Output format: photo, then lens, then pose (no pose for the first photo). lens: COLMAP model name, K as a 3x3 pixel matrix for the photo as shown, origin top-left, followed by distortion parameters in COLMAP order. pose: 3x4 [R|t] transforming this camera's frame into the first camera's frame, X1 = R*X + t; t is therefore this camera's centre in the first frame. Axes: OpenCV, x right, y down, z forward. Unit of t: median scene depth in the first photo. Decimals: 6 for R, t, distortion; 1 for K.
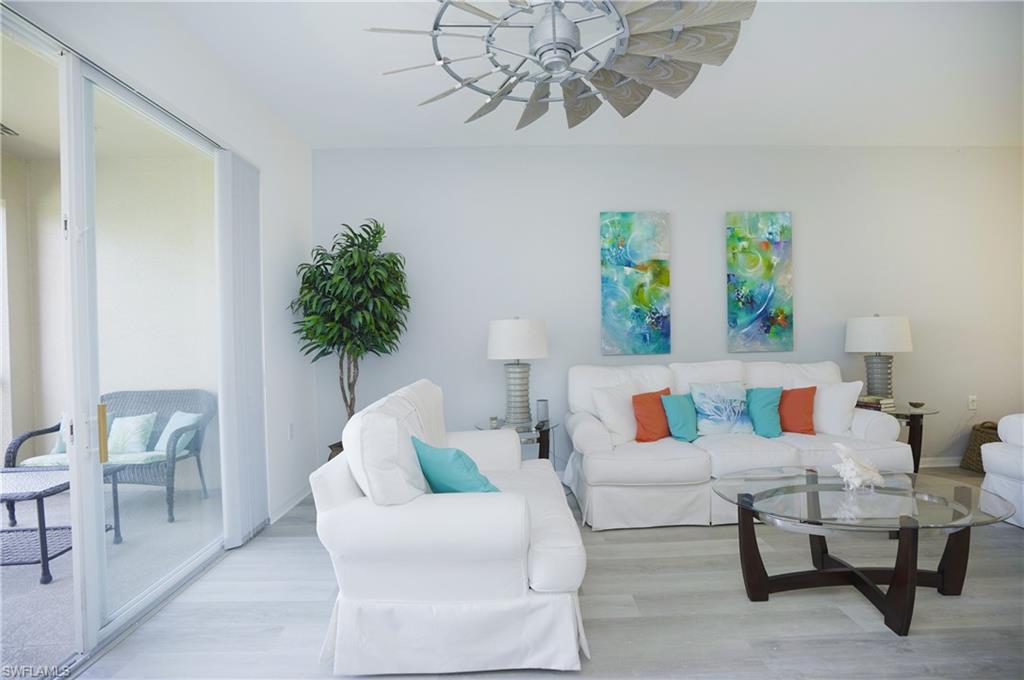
lens RADIAL K [[474.7, 0, 518.1], [0, 474.7, 335.0], [0, 0, 1]] dist [-0.067309, 0.026389]
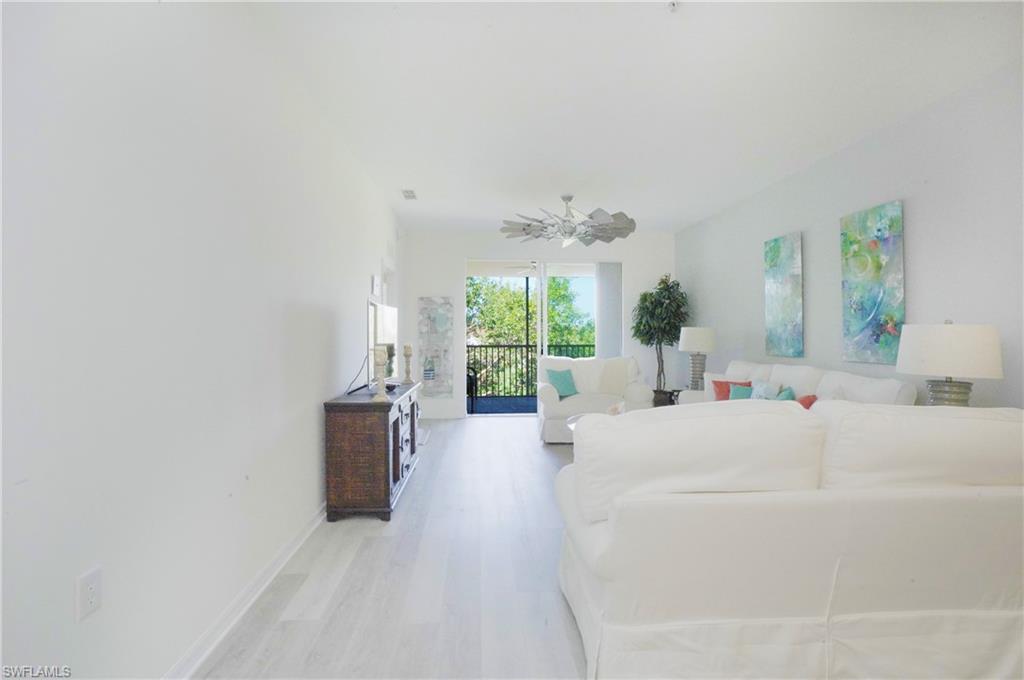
lens RADIAL K [[474.7, 0, 518.1], [0, 474.7, 335.0], [0, 0, 1]] dist [-0.067309, 0.026389]
pose [[0.054017, 0.022656, -0.998283, 1.386977], [-0.012100, 0.999684, 0.022033, -0.029833], [0.998467, 0.010890, 0.054275, 0.270928]]
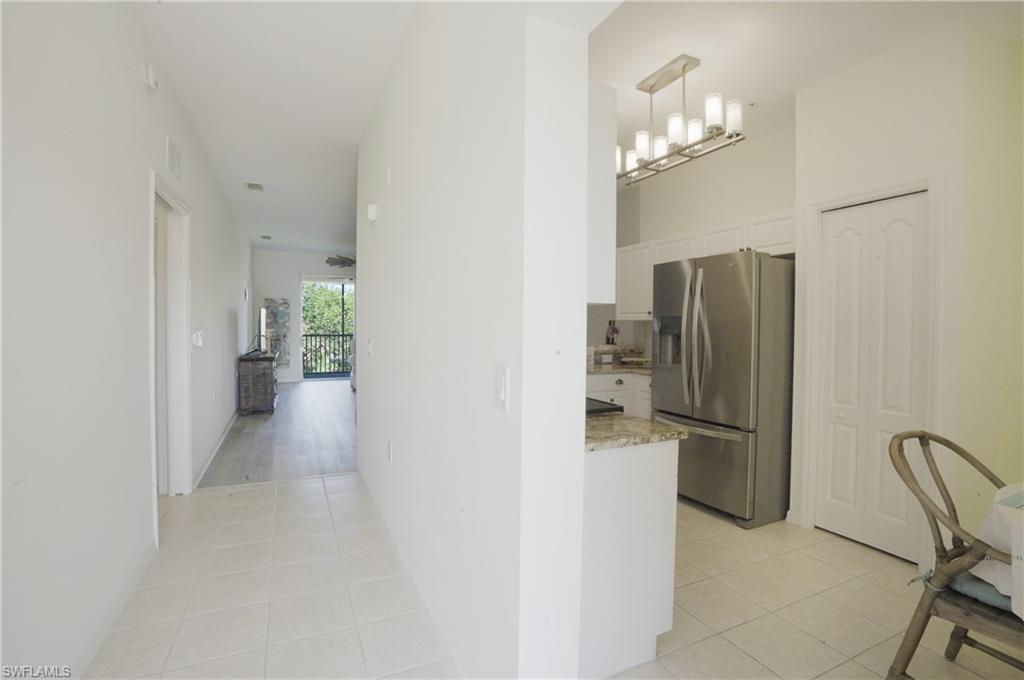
lens RADIAL K [[474.7, 0, 518.1], [0, 474.7, 335.0], [0, 0, 1]] dist [-0.067309, 0.026389]
pose [[0.416924, 0.032119, -0.908374, 2.550609], [-0.024071, 0.999415, 0.024290, -0.024908], [0.908623, 0.011739, 0.417453, 0.182191]]
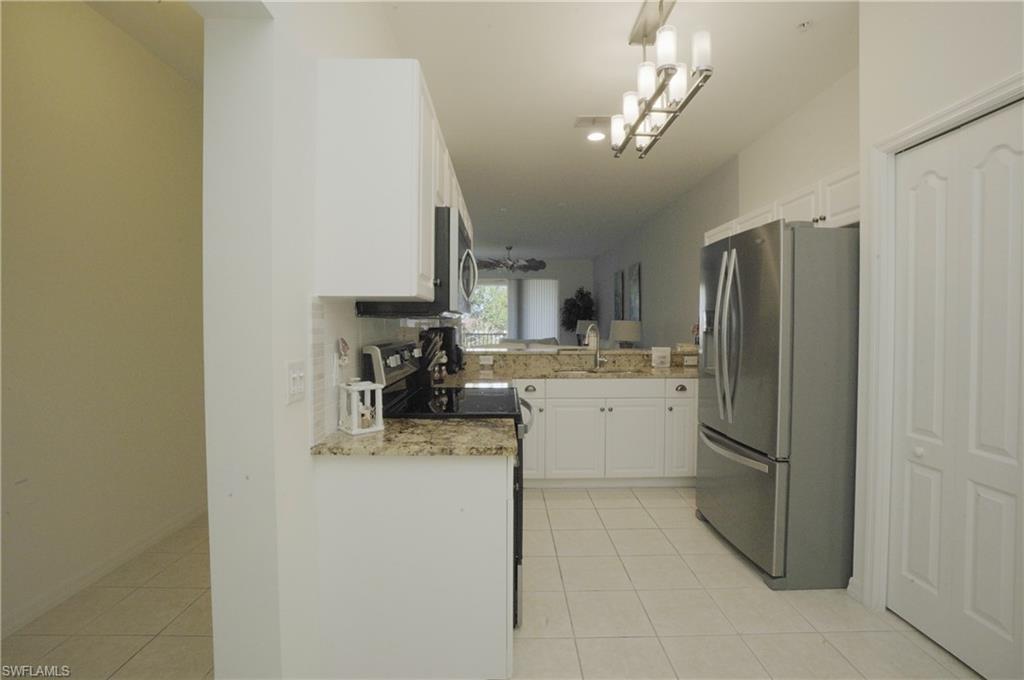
lens RADIAL K [[474.7, 0, 518.1], [0, 474.7, 335.0], [0, 0, 1]] dist [-0.067309, 0.026389]
pose [[0.002689, 0.033599, -0.999432, 2.588028], [-0.013379, 0.999347, 0.033560, -0.027690], [0.999907, 0.013281, 0.003136, 0.548898]]
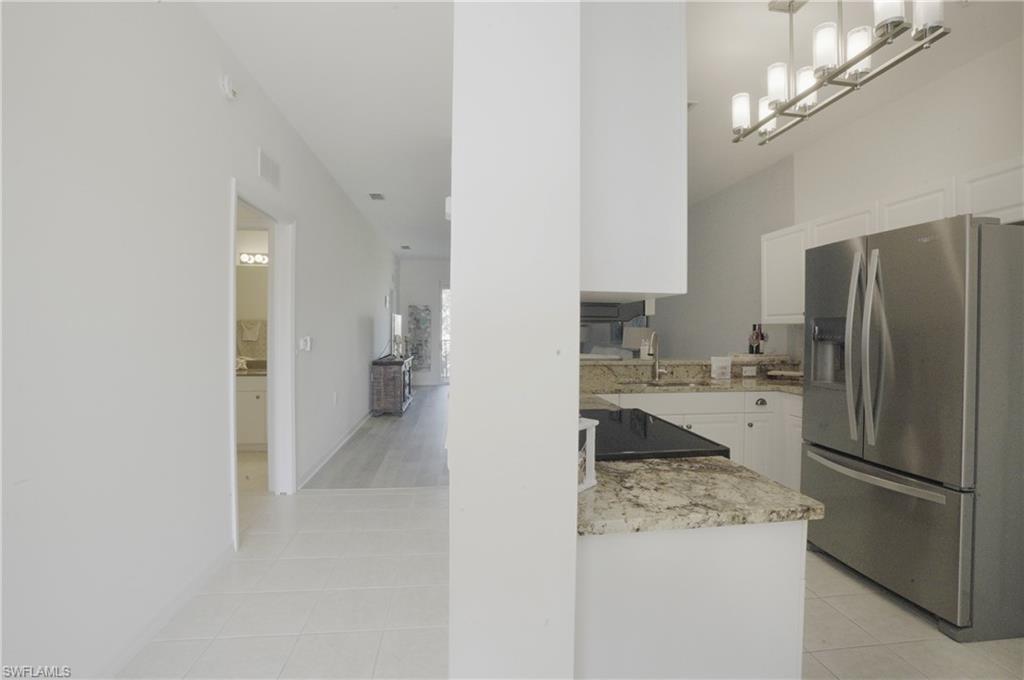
lens RADIAL K [[474.7, 0, 518.1], [0, 474.7, 335.0], [0, 0, 1]] dist [-0.067309, 0.026389]
pose [[0.109294, 0.021738, -0.993772, 2.442443], [-0.020000, 0.999607, 0.019666, -0.025122], [0.993808, 0.017726, 0.109686, 0.328085]]
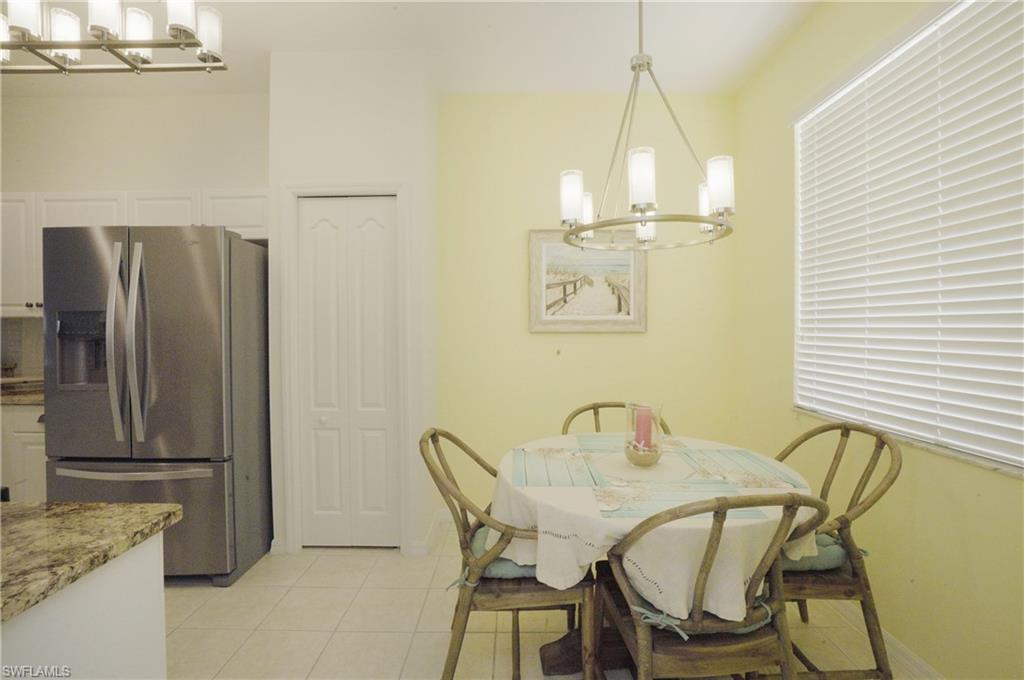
lens RADIAL K [[471.8, 0, 514.7], [0, 471.8, 335.4], [0, 0, 1]] dist [-0.066850, 0.023312]
pose [[0.999754, 0.010523, -0.019535, 2.386967], [-0.010416, 0.999930, 0.005601, -0.023617], [0.019593, -0.005396, 0.999793, 0.280055]]
